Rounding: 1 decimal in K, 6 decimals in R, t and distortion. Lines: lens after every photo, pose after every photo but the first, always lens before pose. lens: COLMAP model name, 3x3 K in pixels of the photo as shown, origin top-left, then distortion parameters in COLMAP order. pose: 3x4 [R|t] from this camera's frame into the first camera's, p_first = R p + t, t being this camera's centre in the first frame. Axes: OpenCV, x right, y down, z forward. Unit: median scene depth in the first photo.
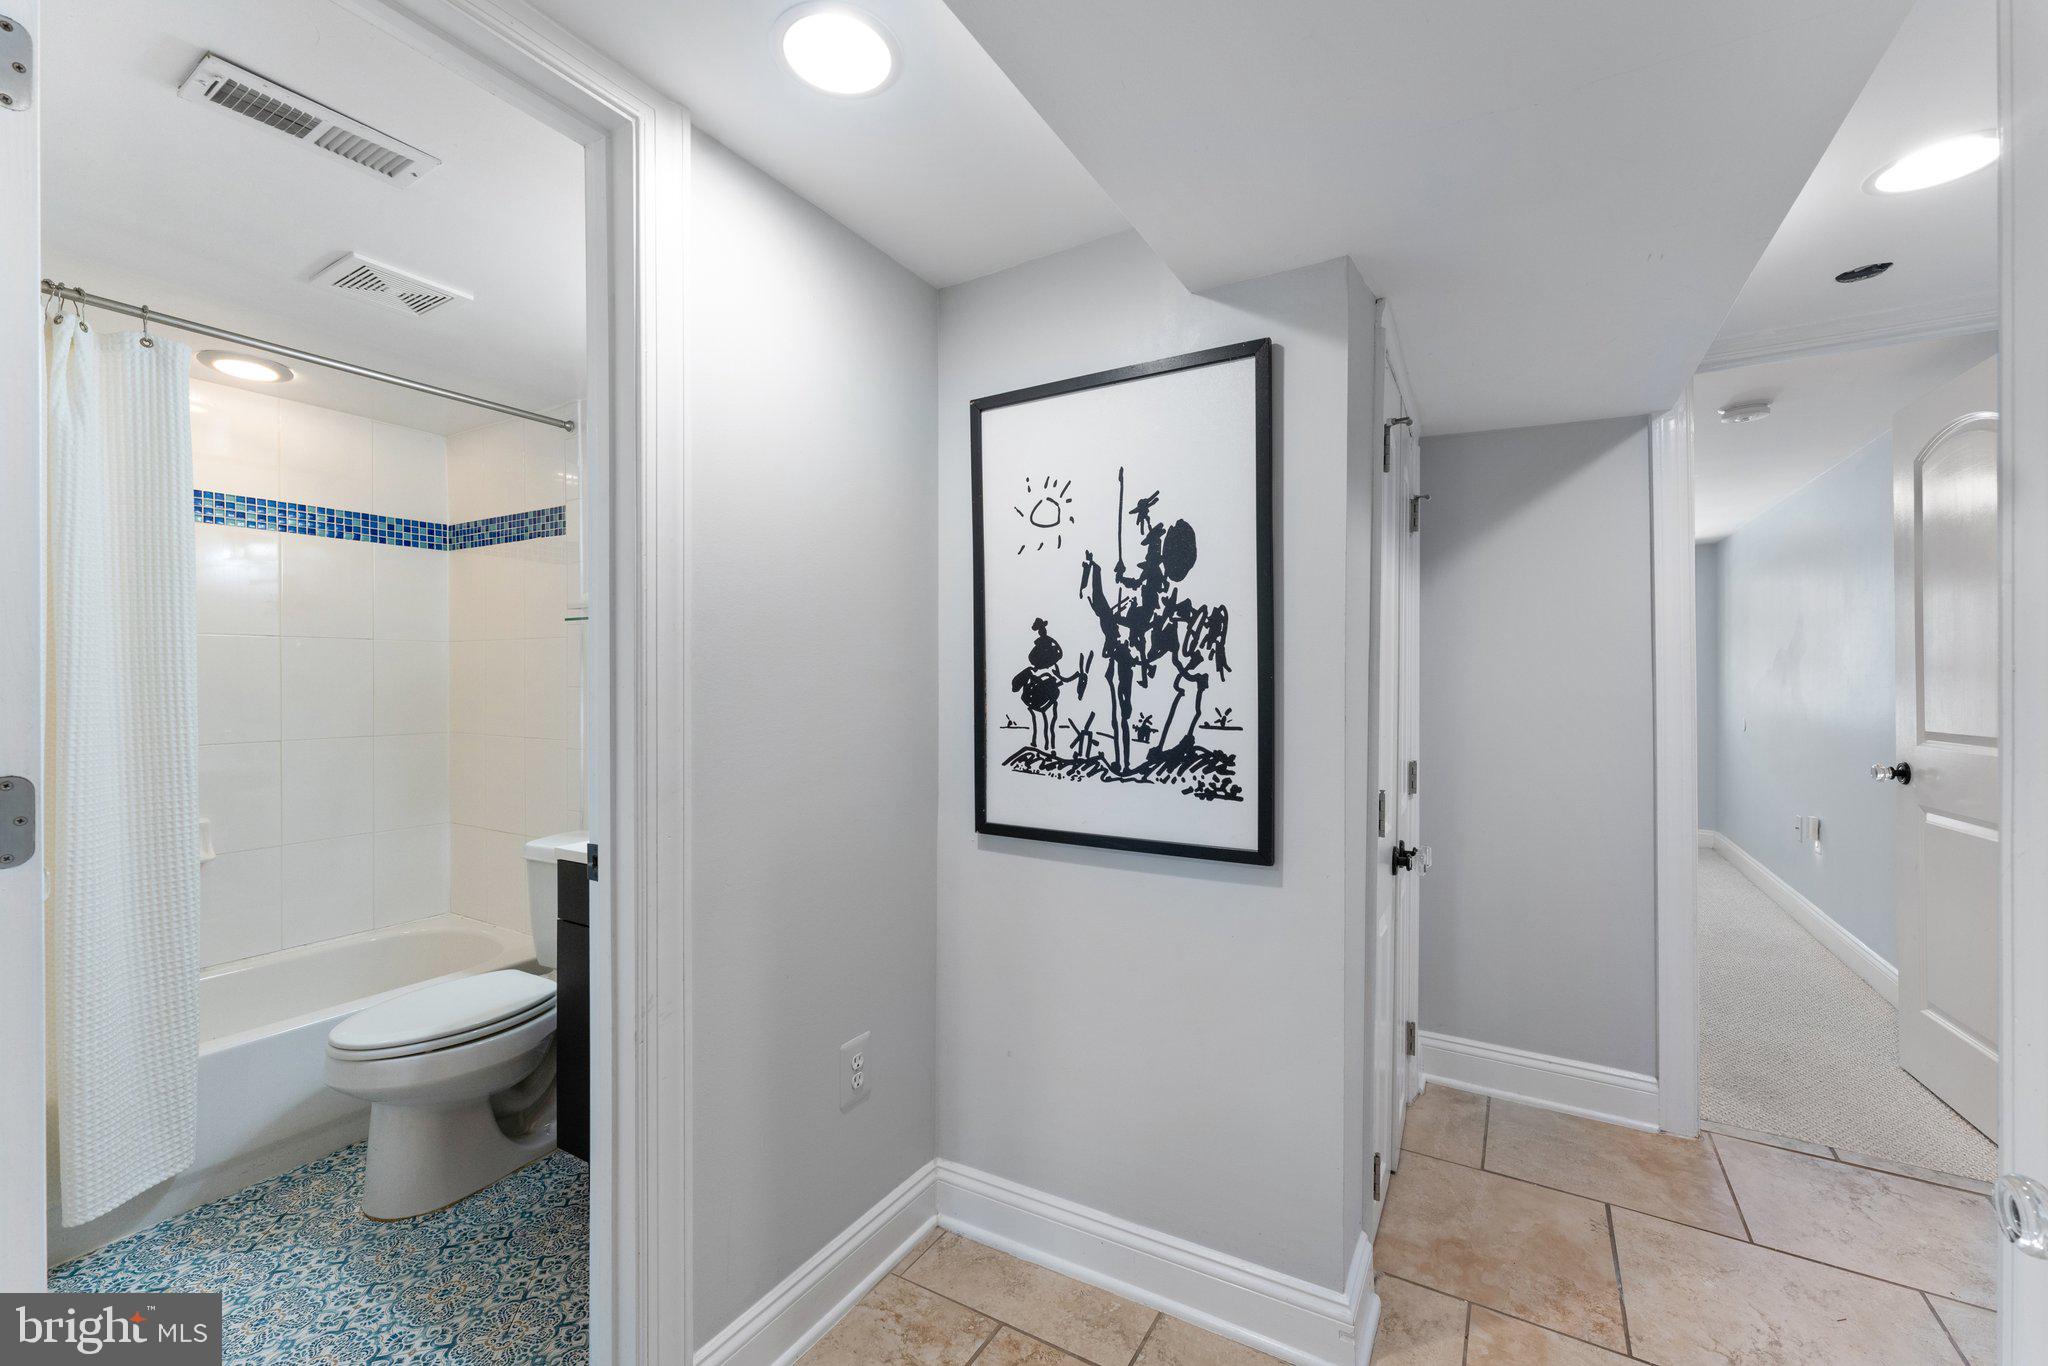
lens RADIAL K [[823.5, 0, 1020.1], [0, 823.5, 678.5], [0, 0, 1]] dist [0.000788, -0.000394]
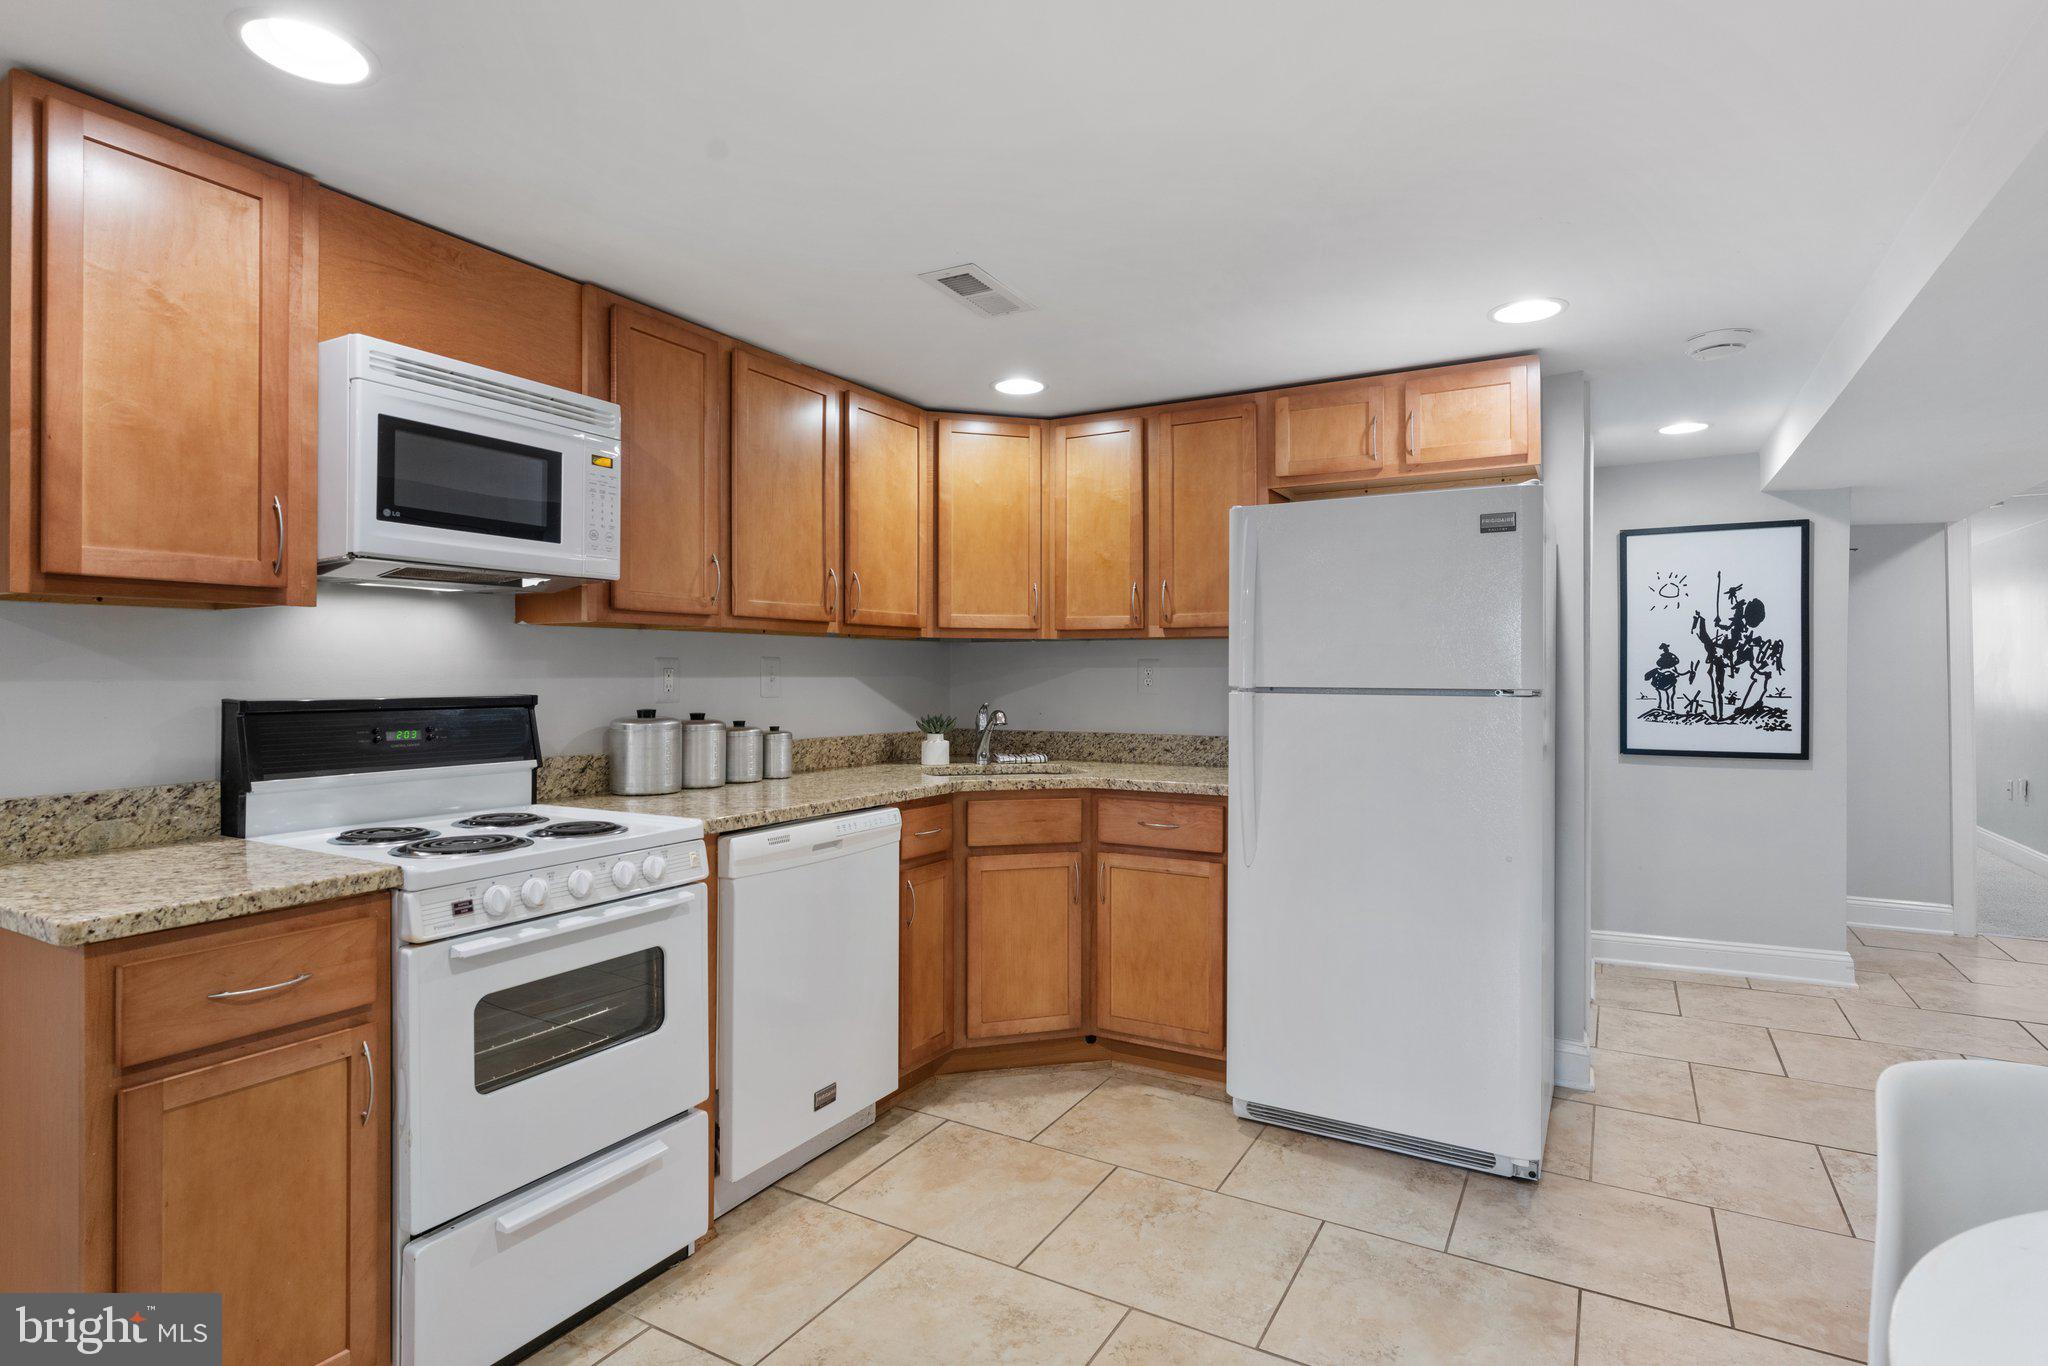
lens RADIAL K [[1038.5, 0, 1024.2], [0, 1038.5, 671.8], [0, 0, 1]] dist [0.003670, 0.000472]
pose [[0.999691, 0.005247, 0.024317, -1.599000], [-0.005043, 0.999952, -0.008420, 0.024417], [-0.024360, 0.008295, 0.999669, -1.482422]]
